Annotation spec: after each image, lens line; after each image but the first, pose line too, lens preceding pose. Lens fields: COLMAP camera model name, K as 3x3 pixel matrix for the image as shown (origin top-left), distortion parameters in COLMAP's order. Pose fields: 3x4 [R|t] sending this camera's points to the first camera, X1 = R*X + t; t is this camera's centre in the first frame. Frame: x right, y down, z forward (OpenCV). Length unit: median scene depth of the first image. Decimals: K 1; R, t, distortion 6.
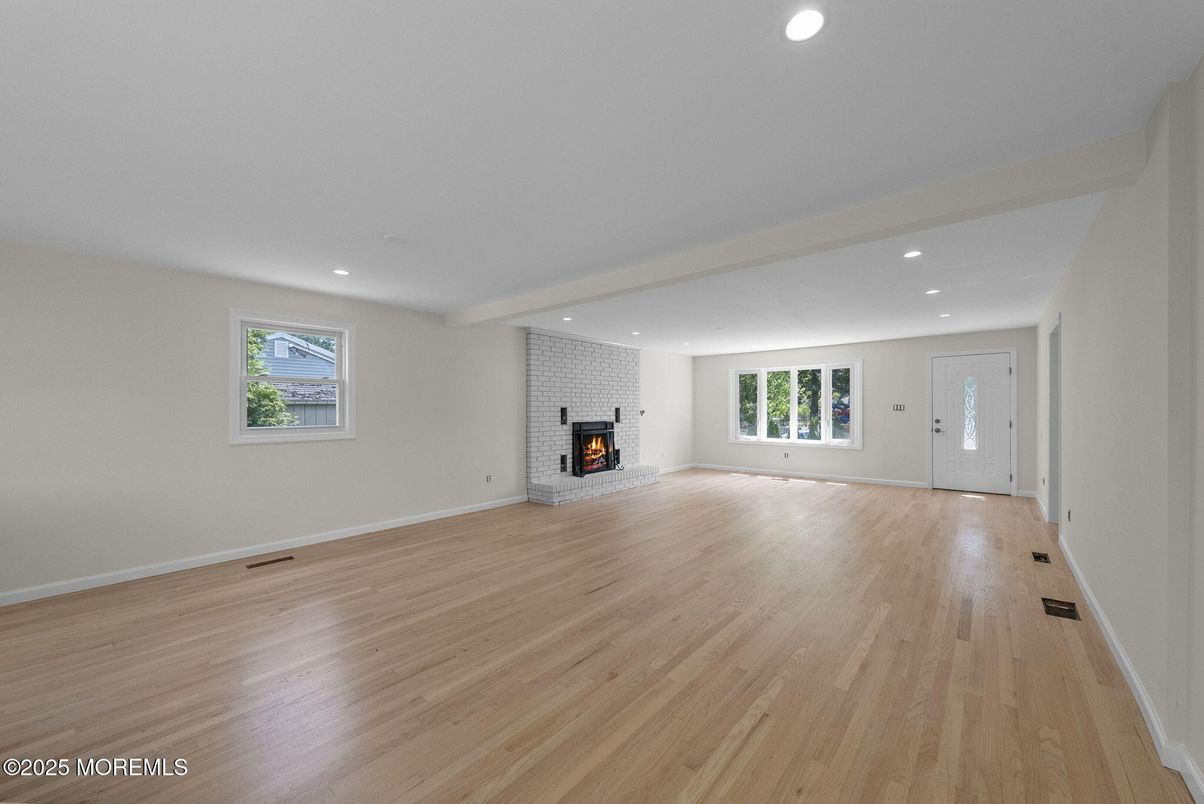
lens RADIAL K [[453.6, 0, 602.0], [0, 453.6, 402.0], [0, 0, 1]] dist [-0.000134, 0.000138]
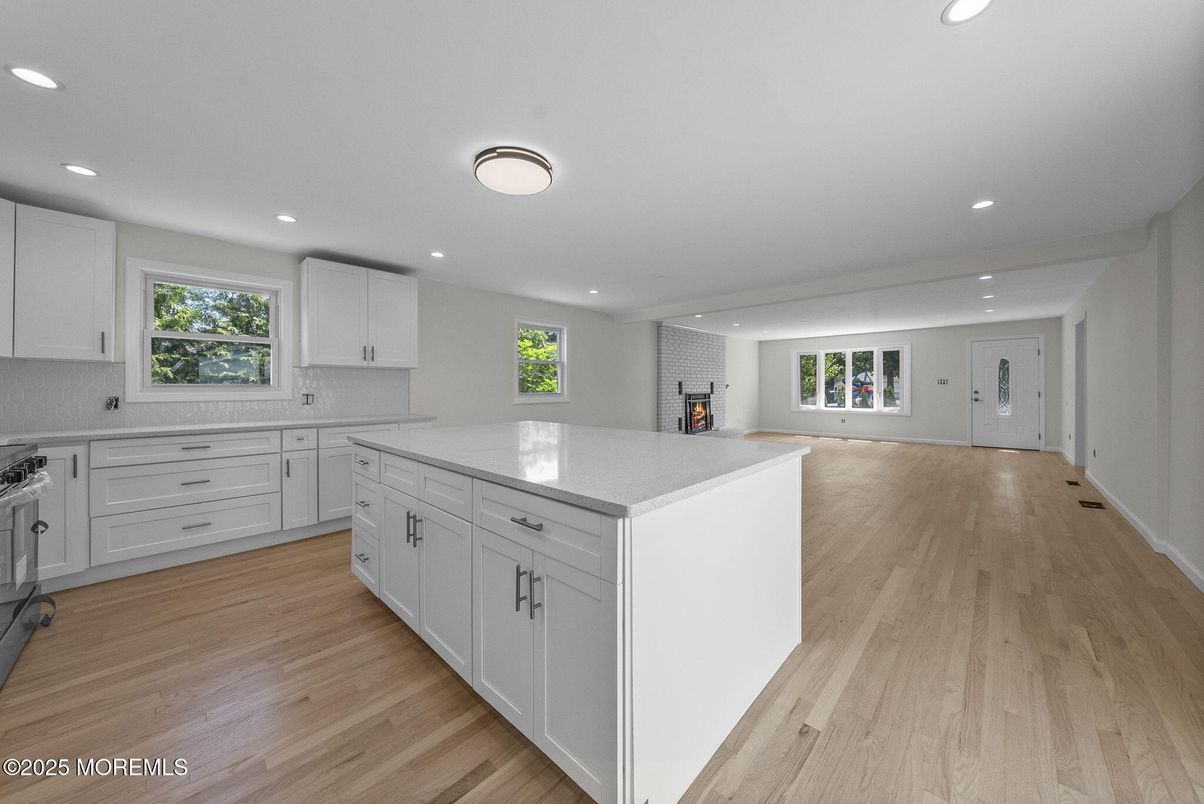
lens RADIAL K [[416.5, 0, 600.6], [0, 416.5, 380.5], [0, 0, 1]] dist [0.000011, -0.000020]
pose [[0.998567, -0.001257, -0.053501, -0.237690], [0.001304, 0.999999, 0.000834, 0.007083], [0.053500, -0.000902, 0.998567, -0.207064]]
